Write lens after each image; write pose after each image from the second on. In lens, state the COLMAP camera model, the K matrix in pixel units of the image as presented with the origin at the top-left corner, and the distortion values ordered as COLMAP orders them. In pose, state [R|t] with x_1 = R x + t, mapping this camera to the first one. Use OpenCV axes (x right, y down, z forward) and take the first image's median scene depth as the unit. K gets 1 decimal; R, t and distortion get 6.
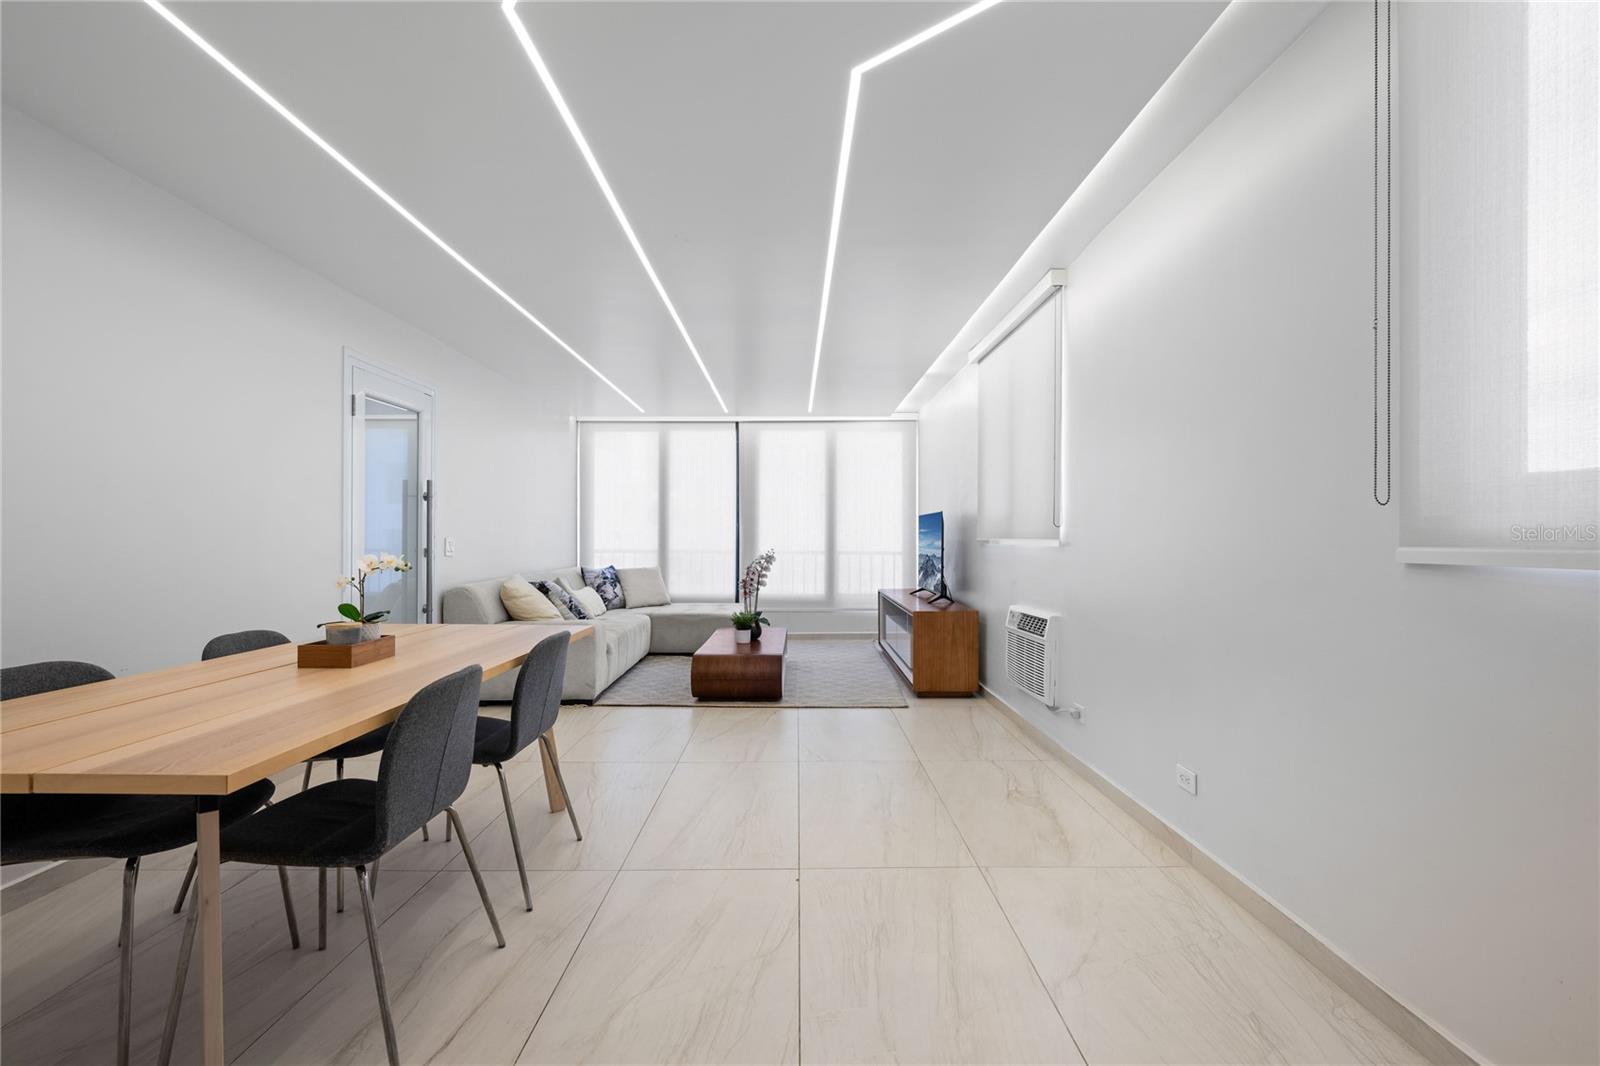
lens RADIAL K [[734.9, 0, 802.4], [0, 734.9, 537.0], [0, 0, 1]] dist [-0.000986, -0.000467]
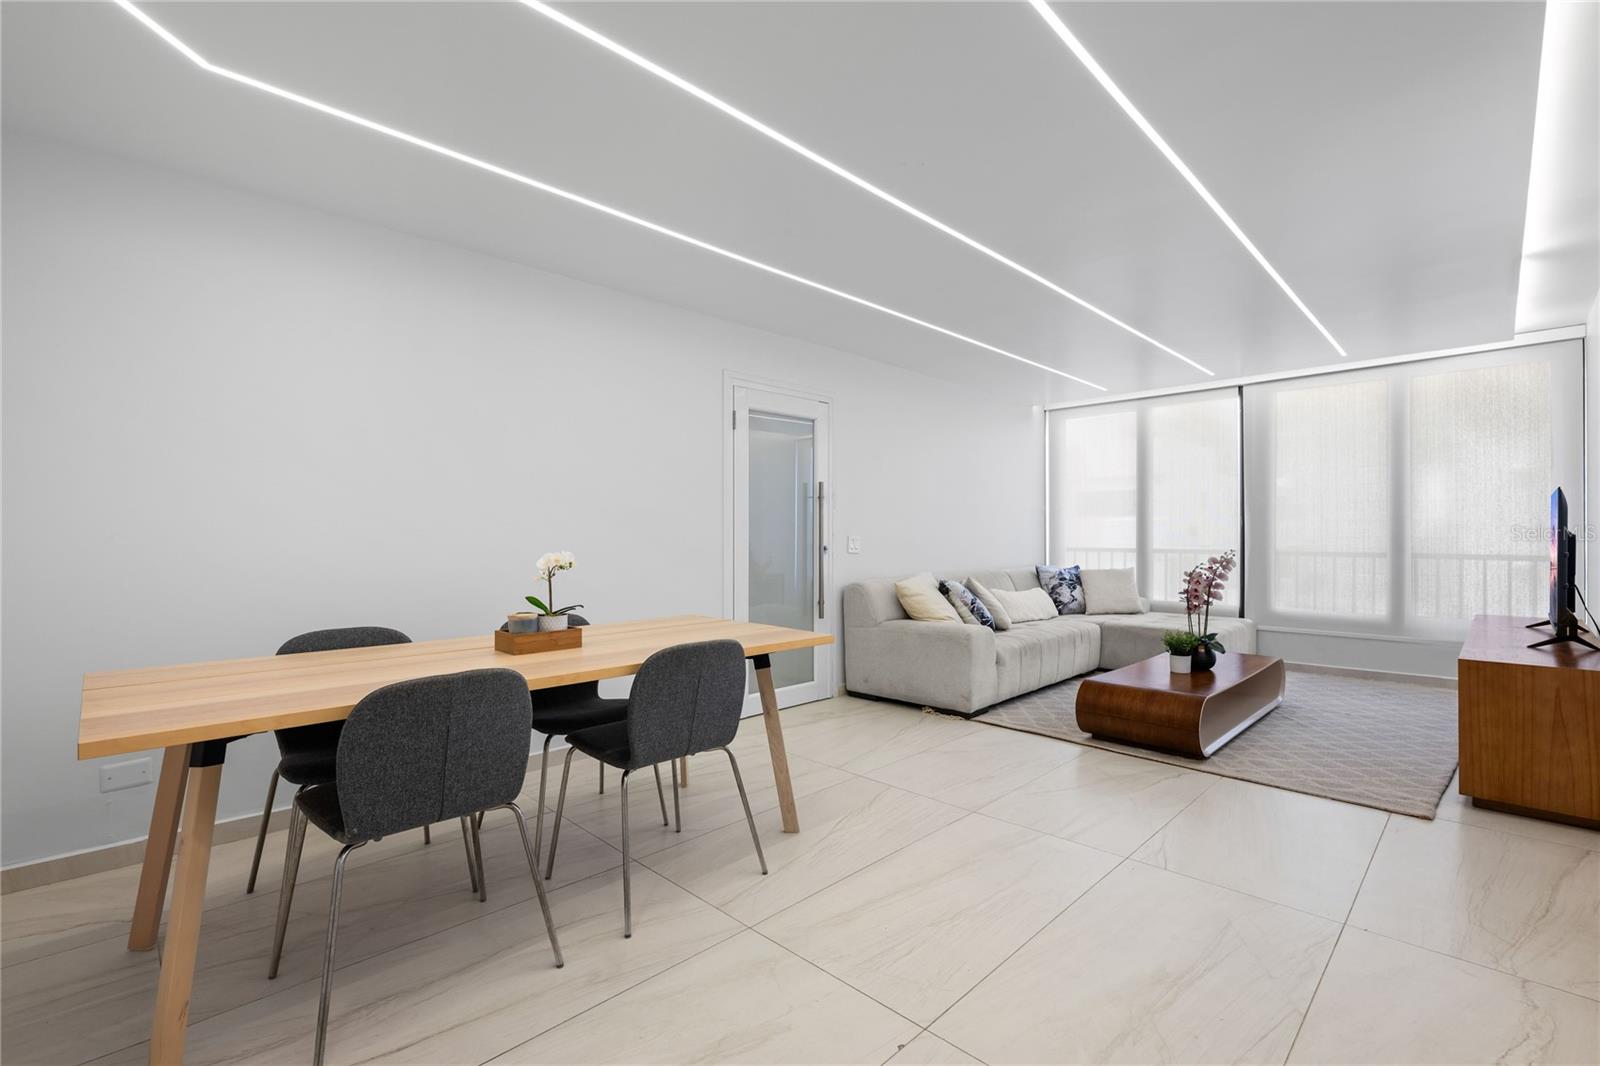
lens RADIAL K [[709.1, 0, 800.0], [0, 709.1, 533.0], [0, 0, 1]] dist [-0.000325, -0.000273]
pose [[0.706508, -0.004047, -0.707694, 0.167050], [0.003637, 0.999991, -0.002088, -0.000872], [0.707696, -0.001098, 0.706516, 0.205184]]
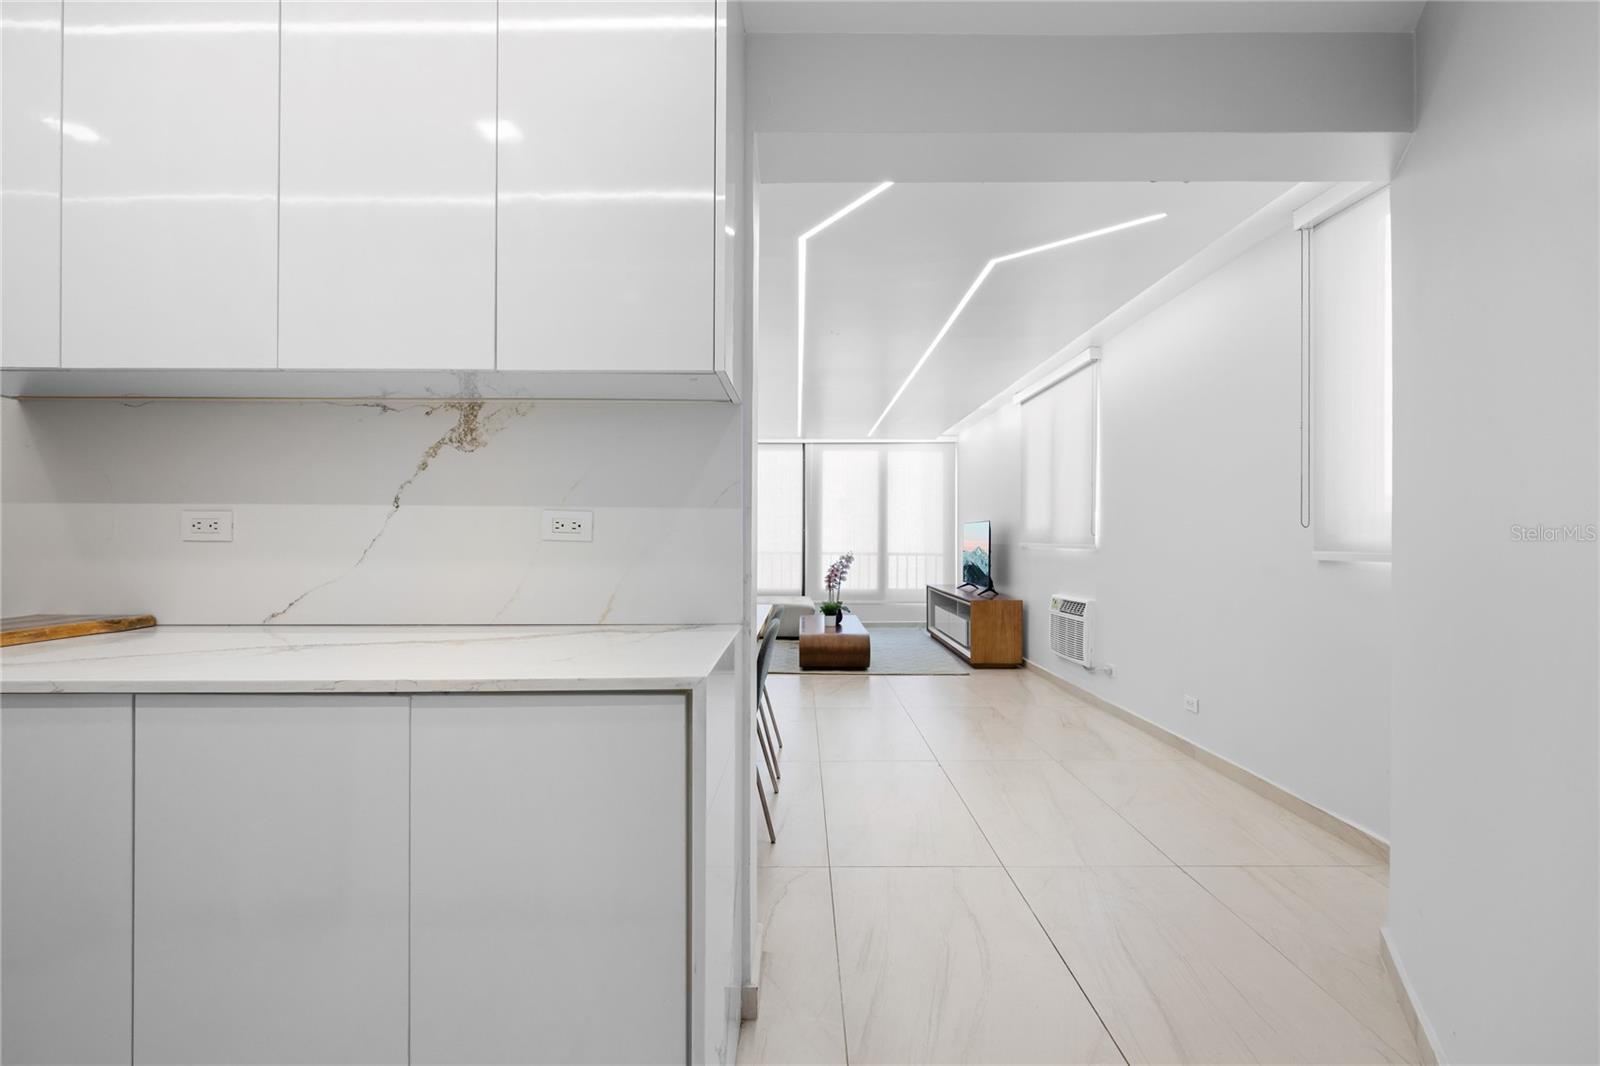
lens RADIAL K [[709.1, 0, 800.0], [0, 709.1, 533.0], [0, 0, 1]] dist [-0.000325, -0.000273]
pose [[0.999915, 0.002461, -0.012812, -0.119428], [-0.002569, 0.999962, -0.008387, -0.003739], [0.012791, 0.008419, 0.999883, -0.213225]]
